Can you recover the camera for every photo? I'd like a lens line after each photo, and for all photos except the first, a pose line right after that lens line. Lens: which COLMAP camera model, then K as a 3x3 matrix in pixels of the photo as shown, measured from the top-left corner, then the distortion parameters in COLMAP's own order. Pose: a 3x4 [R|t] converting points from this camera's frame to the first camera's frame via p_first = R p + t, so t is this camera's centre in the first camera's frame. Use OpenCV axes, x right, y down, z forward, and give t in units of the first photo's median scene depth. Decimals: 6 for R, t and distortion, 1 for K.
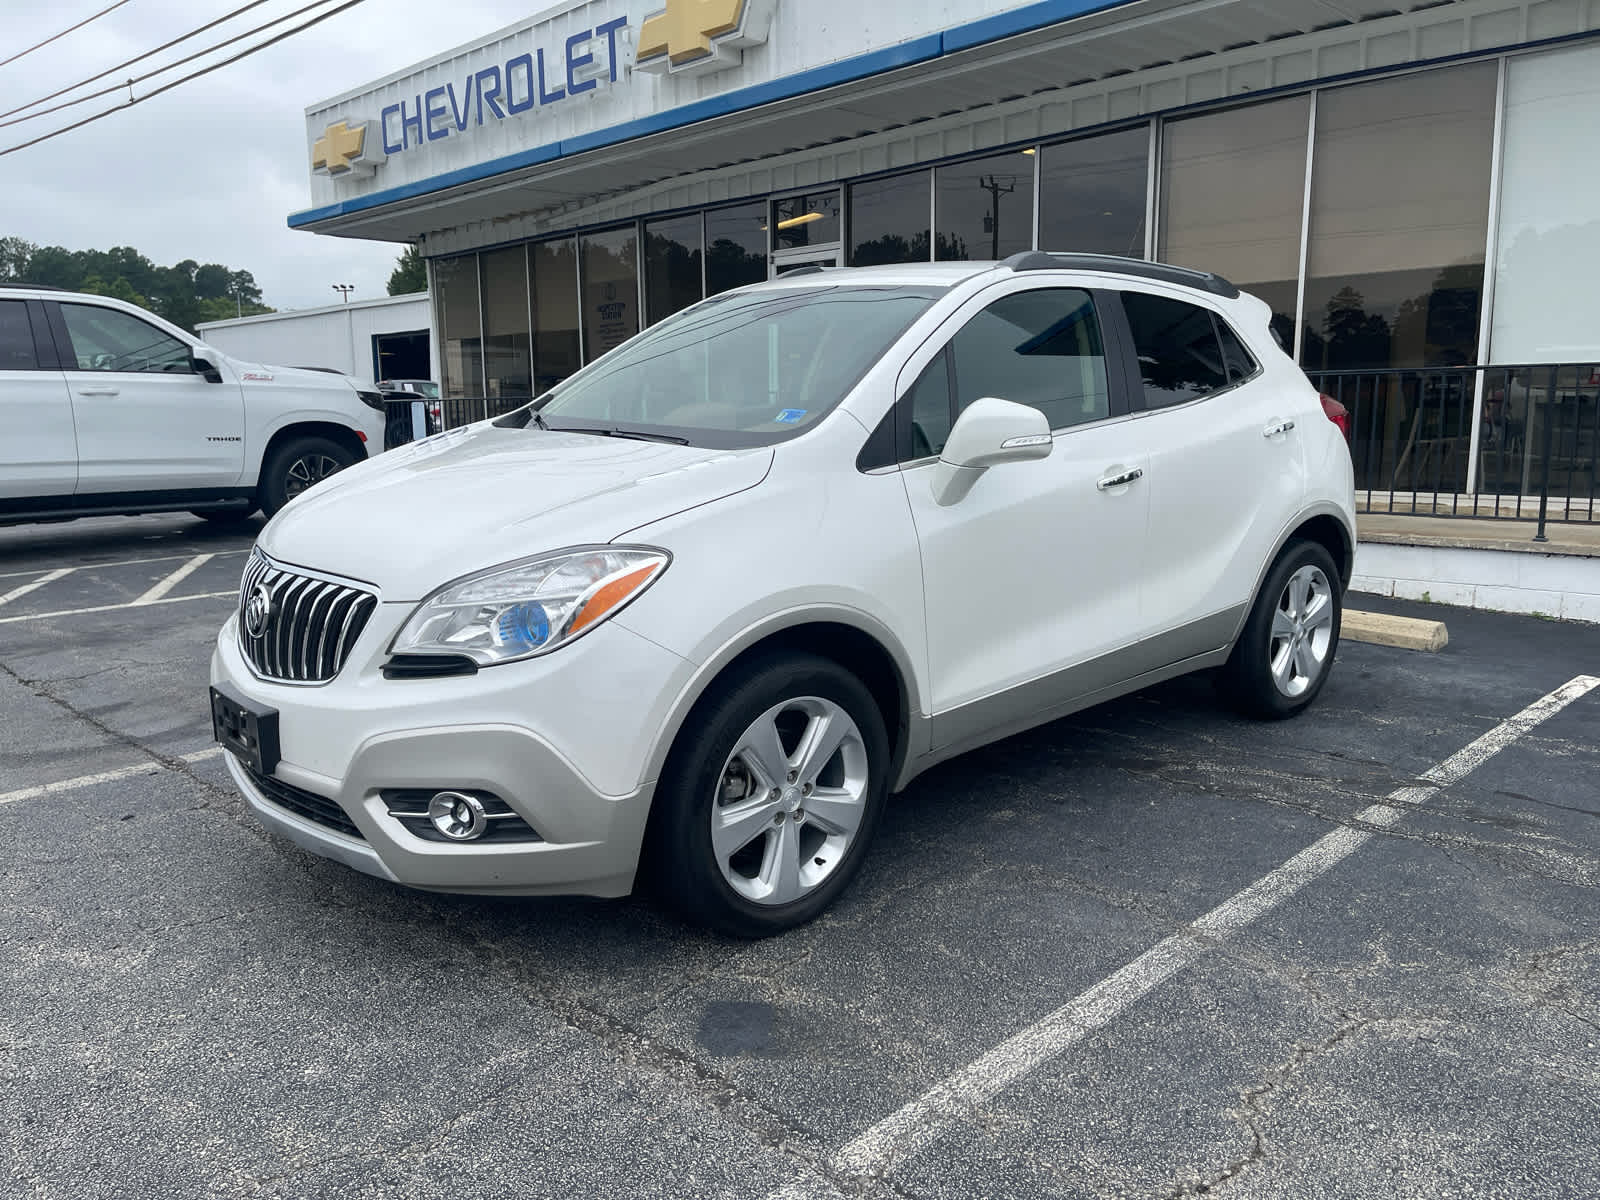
lens RADIAL K [[1187.6, 0, 787.3], [0, 1187.6, 594.5], [0, 0, 1]] dist [0.085247, -0.116410]
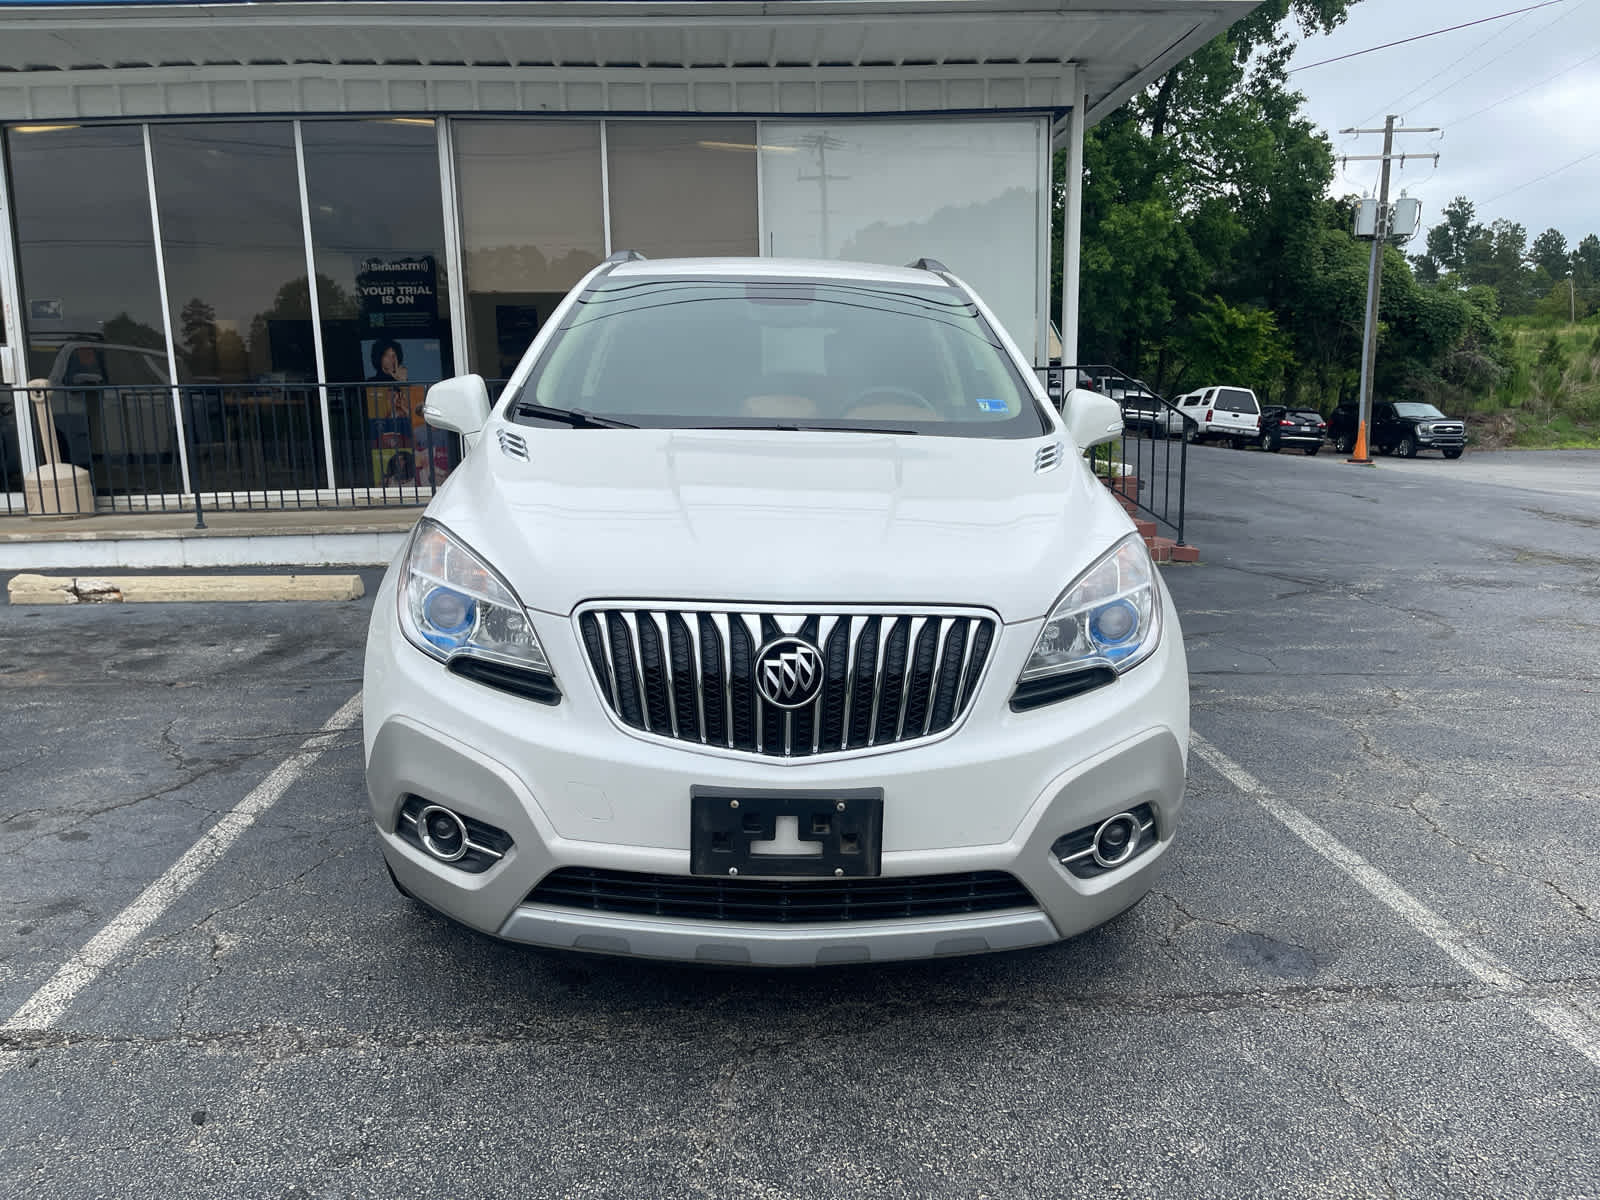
lens RADIAL K [[1187.6, 0, 787.3], [0, 1187.6, 594.5], [0, 0, 1]] dist [0.085247, -0.116410]
pose [[0.655916, -0.123962, 0.744585, -1.020904], [0.127048, 0.990481, 0.052981, -0.077313], [-0.744065, 0.059847, 0.665422, 0.523371]]
